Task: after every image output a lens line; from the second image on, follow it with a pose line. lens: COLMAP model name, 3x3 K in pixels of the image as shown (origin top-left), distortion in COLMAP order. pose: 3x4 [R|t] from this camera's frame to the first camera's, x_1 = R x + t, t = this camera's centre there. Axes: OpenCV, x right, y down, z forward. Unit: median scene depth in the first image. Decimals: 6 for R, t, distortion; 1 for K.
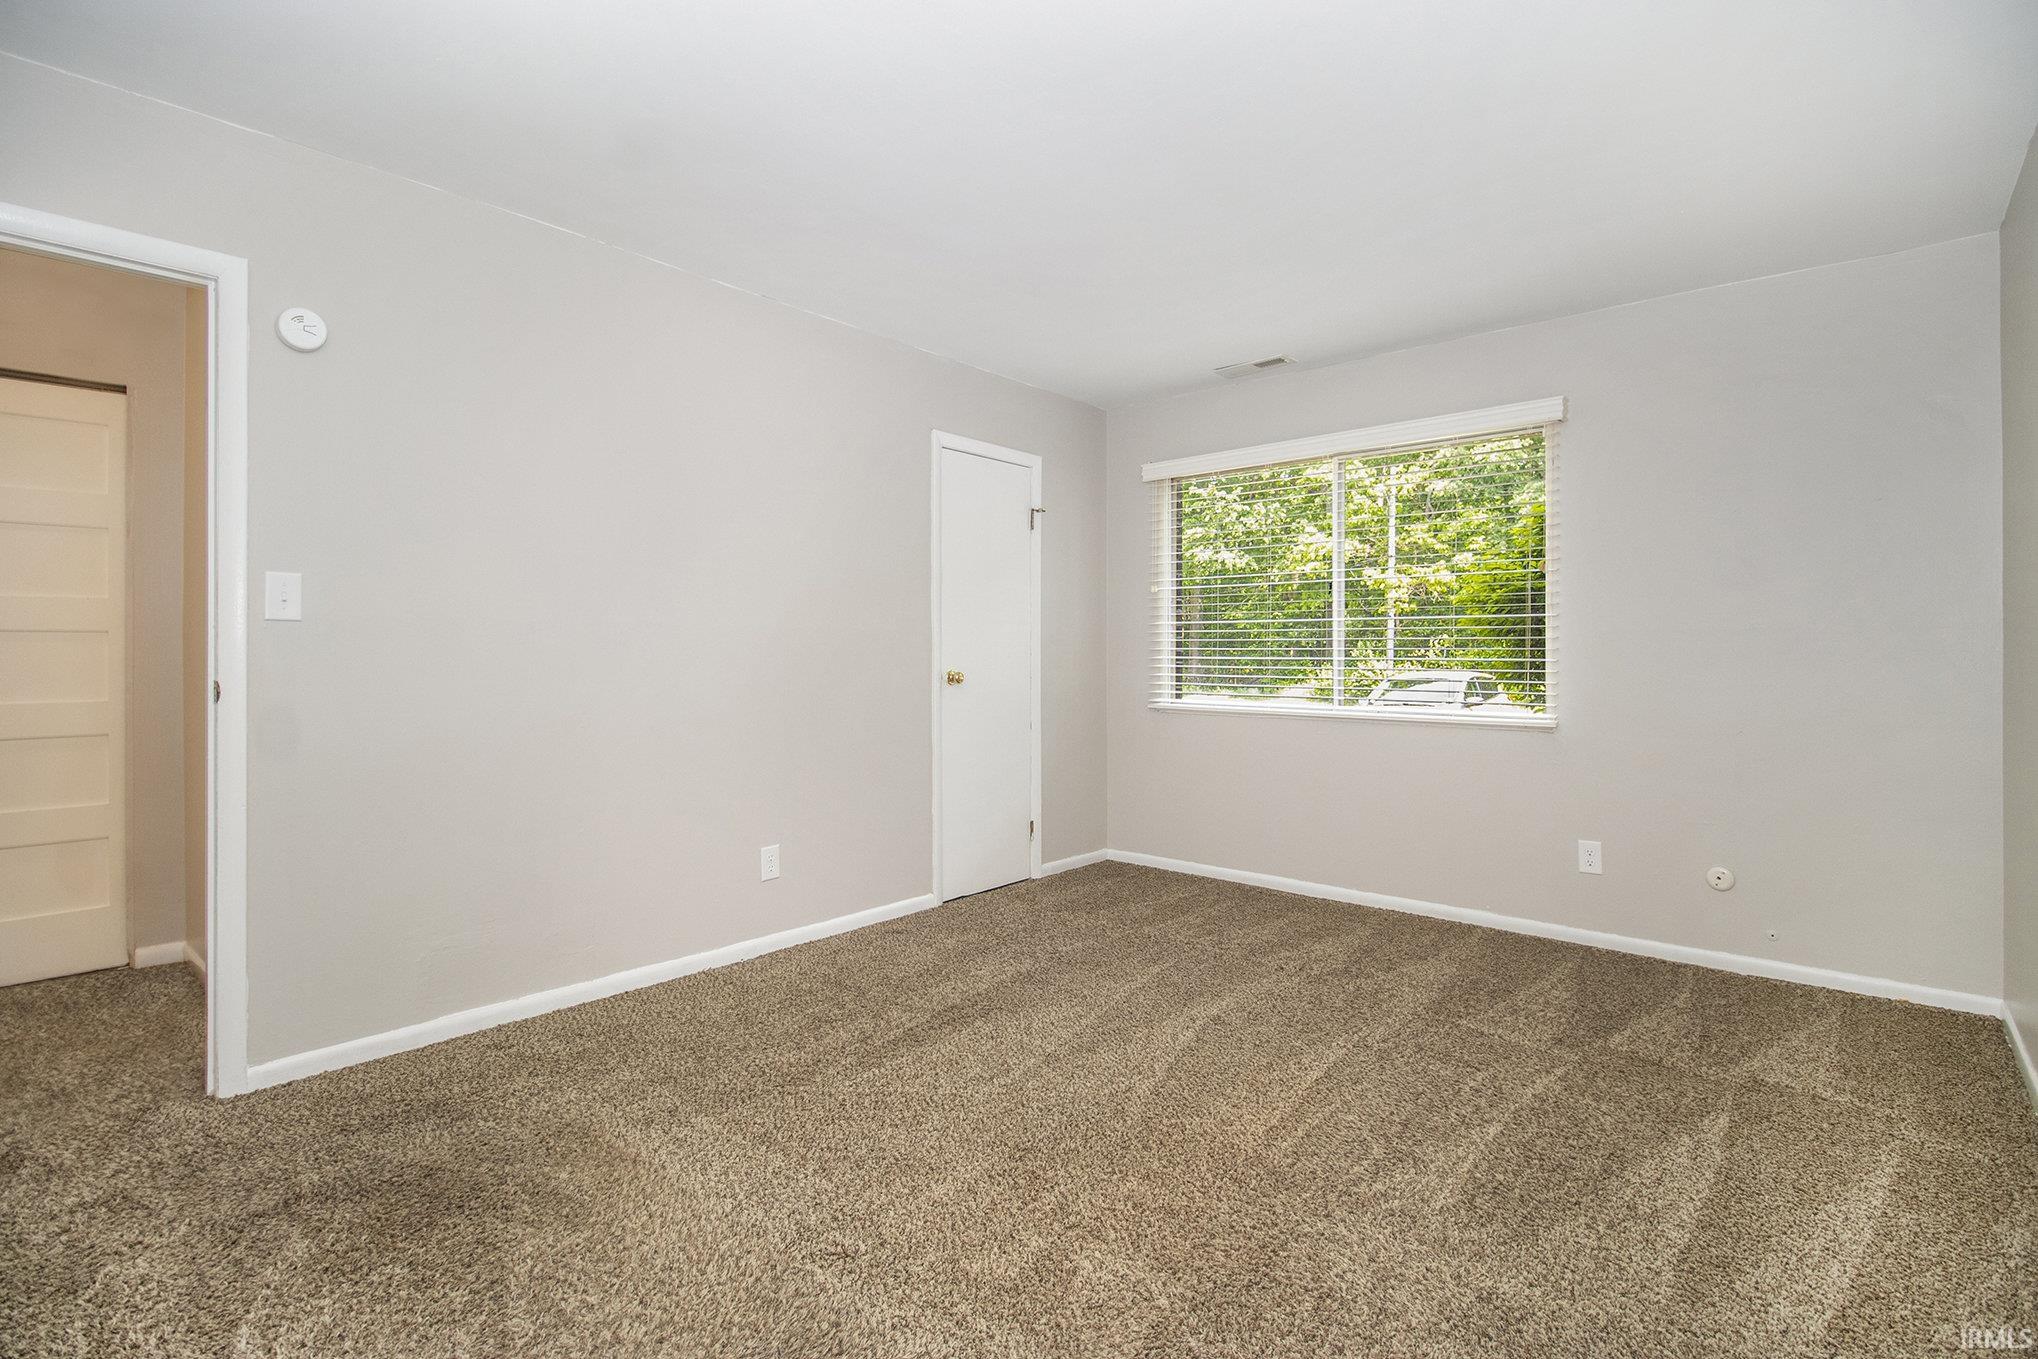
lens RADIAL K [[947.4, 0, 1019.0], [0, 947.4, 679.5], [0, 0, 1]] dist [0.001382, 0.000076]
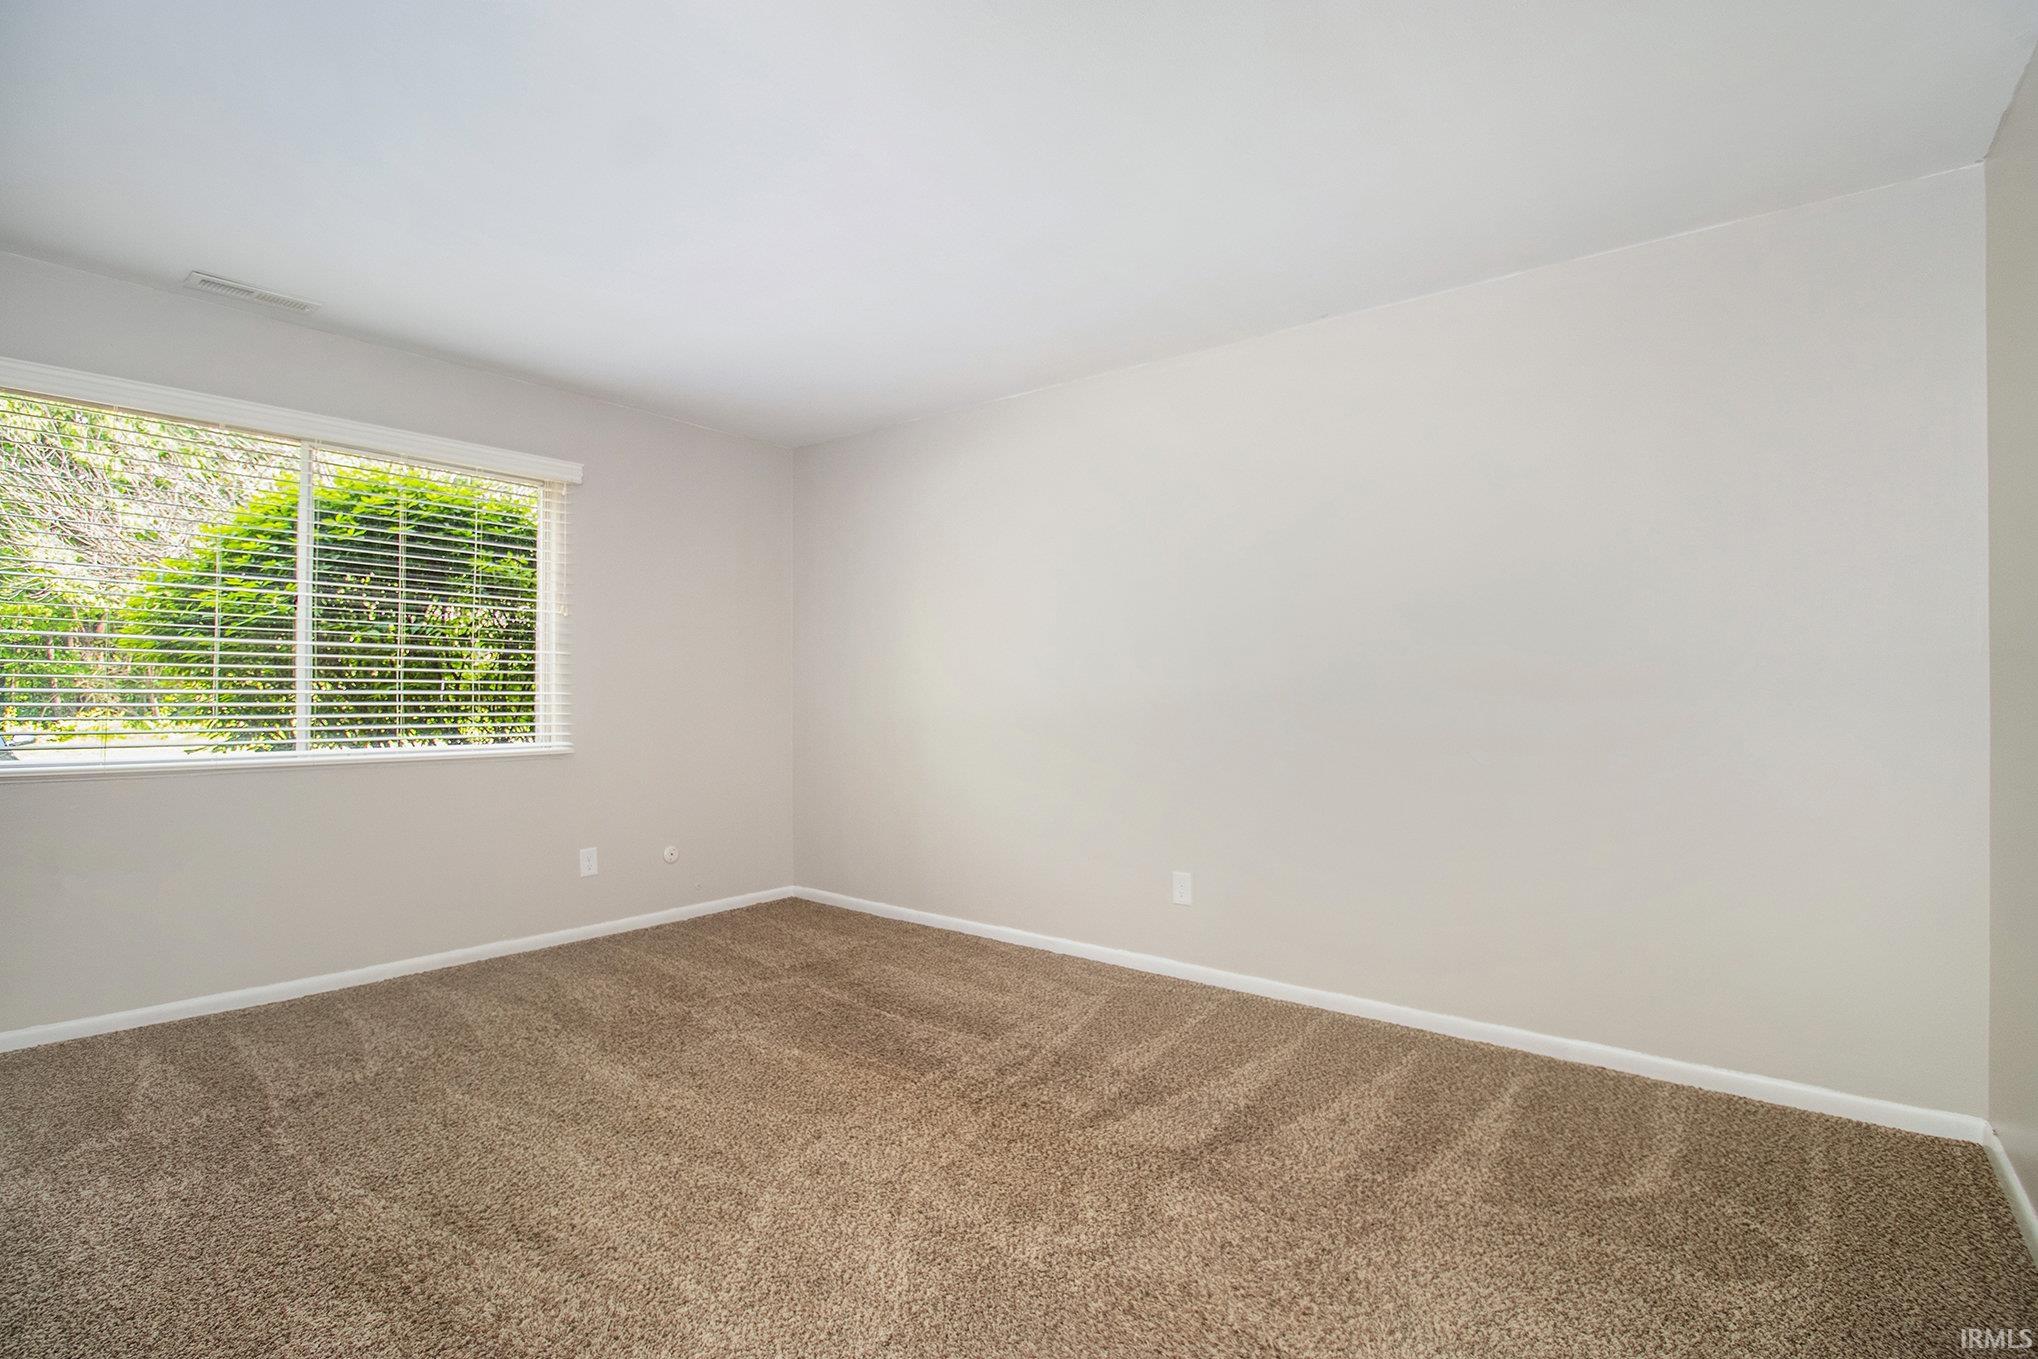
lens RADIAL K [[947.4, 0, 1019.0], [0, 947.4, 679.5], [0, 0, 1]] dist [0.001382, 0.000076]
pose [[-0.046815, 0.010626, 0.998847, -0.594203], [0.020276, 0.999747, -0.009686, -0.015310], [-0.998698, 0.019800, -0.047019, 0.526454]]
